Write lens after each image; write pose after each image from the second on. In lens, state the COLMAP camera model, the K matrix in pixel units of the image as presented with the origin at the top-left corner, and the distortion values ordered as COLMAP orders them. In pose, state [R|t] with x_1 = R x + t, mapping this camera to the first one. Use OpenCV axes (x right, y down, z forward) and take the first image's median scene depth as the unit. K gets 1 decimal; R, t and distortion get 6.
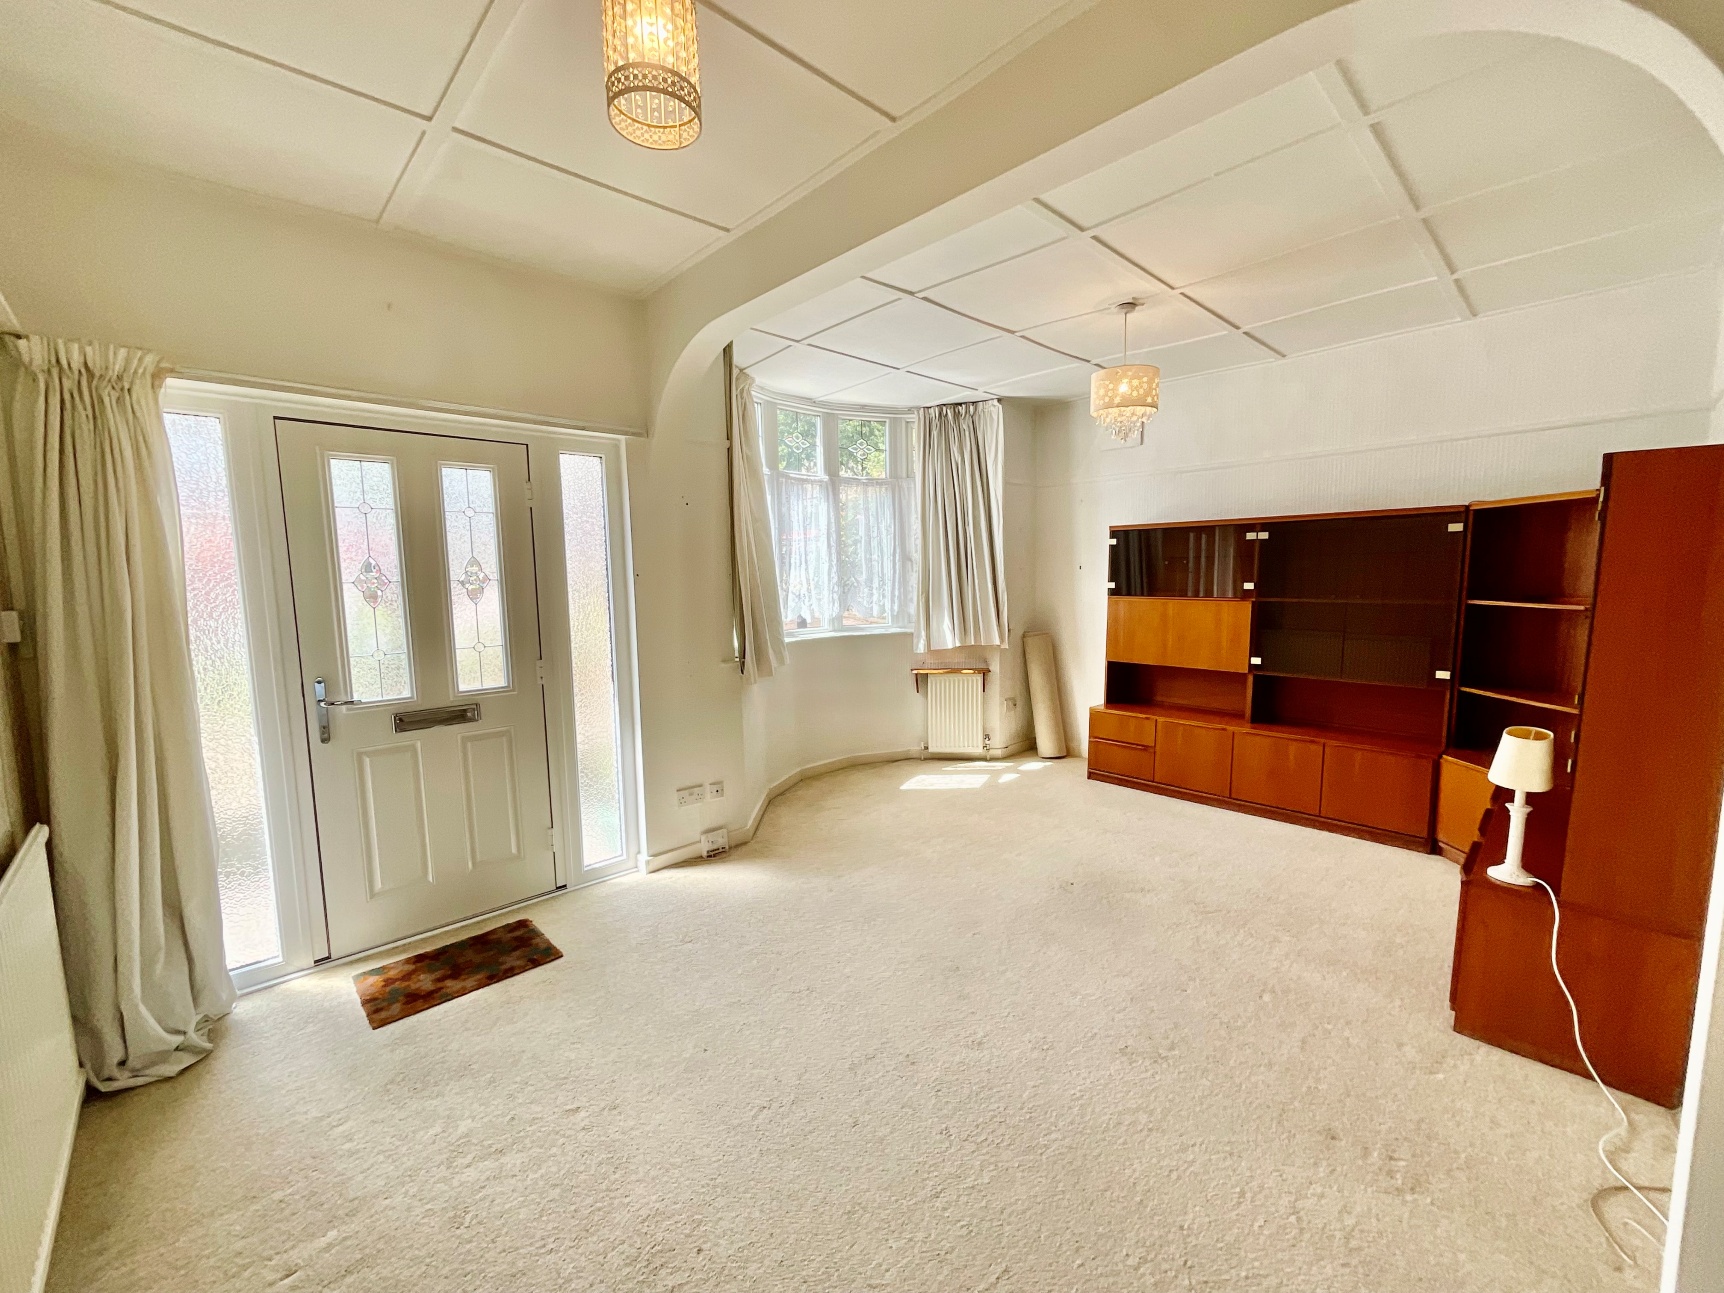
lens RADIAL K [[700.9, 0, 868.9], [0, 700.9, 641.1], [0, 0, 1]] dist [-0.002058, 0.001008]
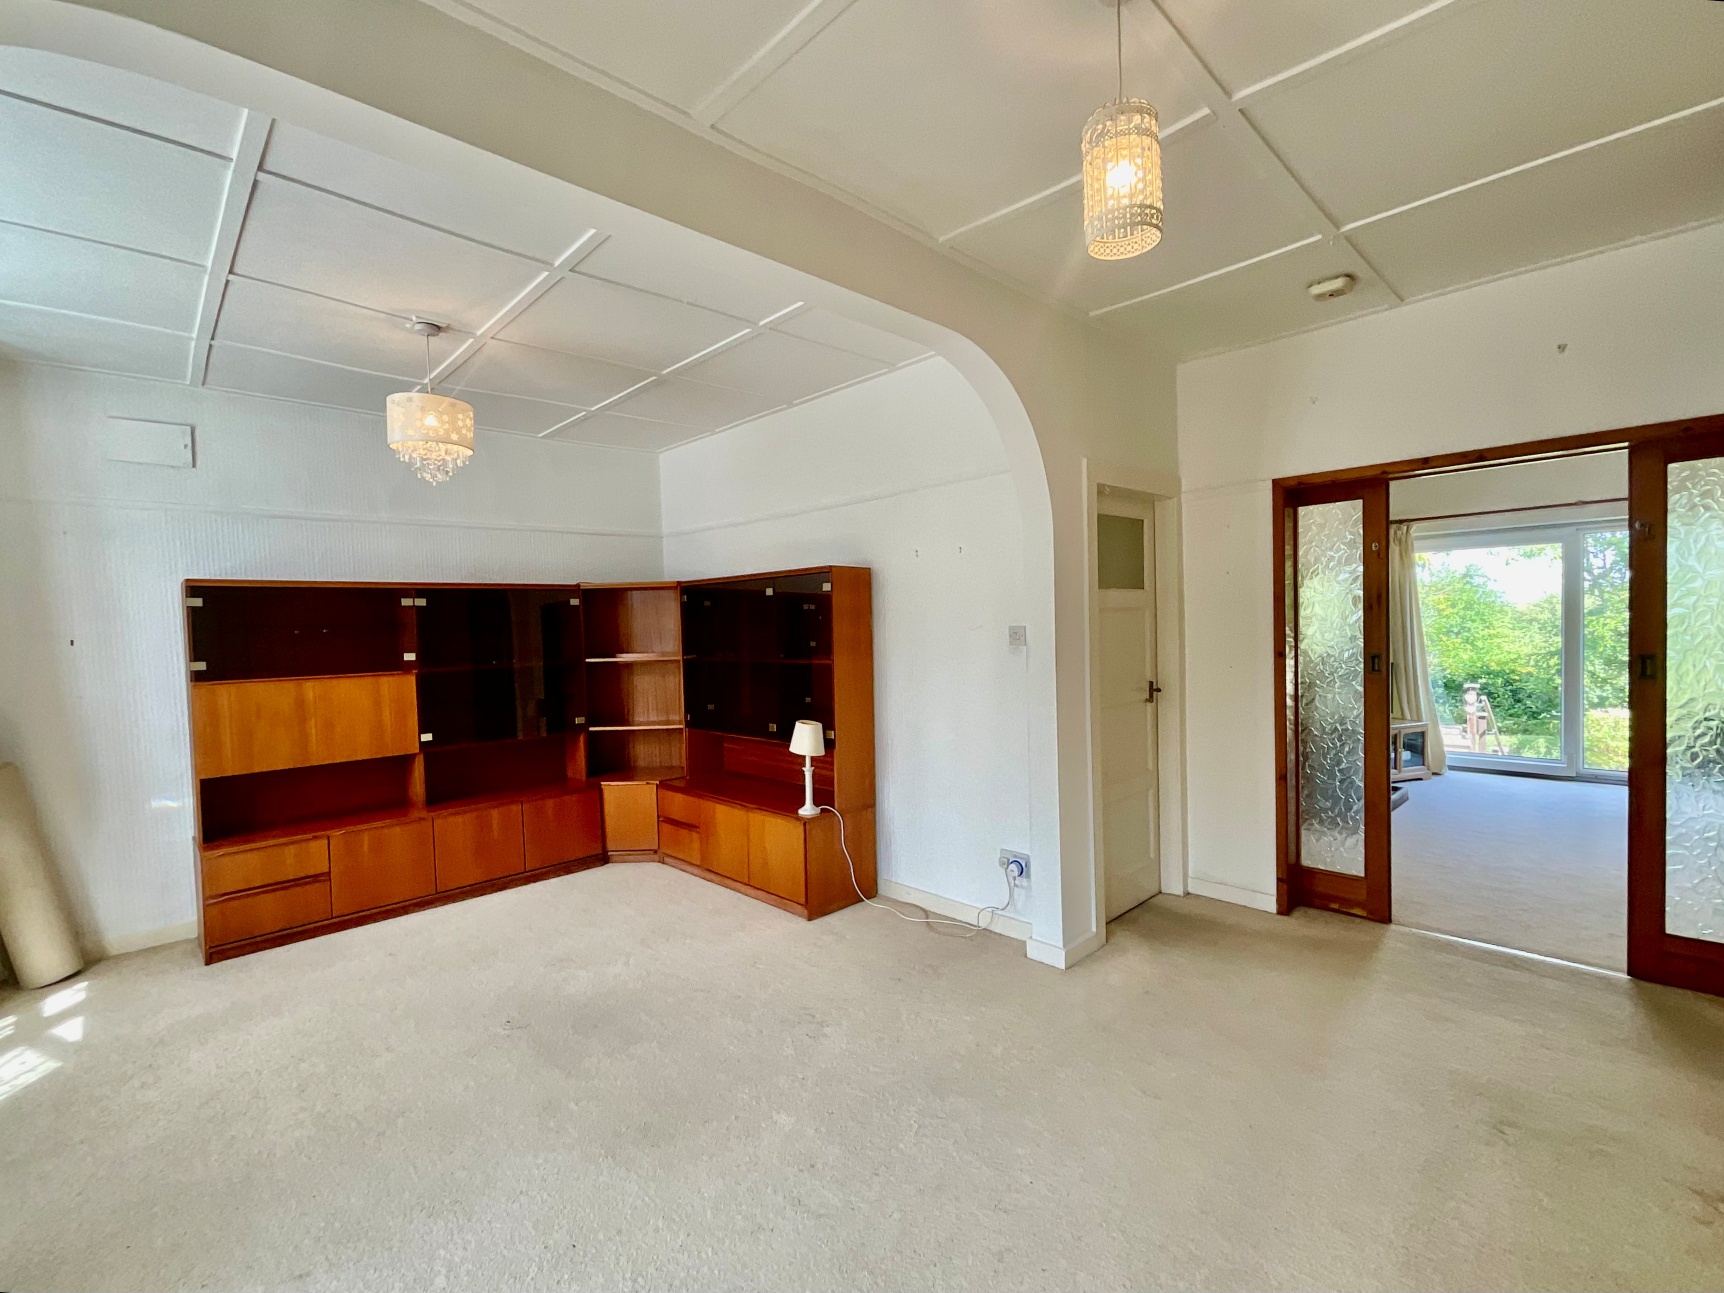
lens RADIAL K [[762.4, 0, 873.5], [0, 762.4, 644.6], [0, 0, 1]] dist [-0.008821, -0.000368]
pose [[-0.016563, -0.015019, 0.999750, -0.447418], [0.126902, 0.991770, 0.017002, -0.035058], [-0.991777, 0.127152, -0.014521, 0.418397]]
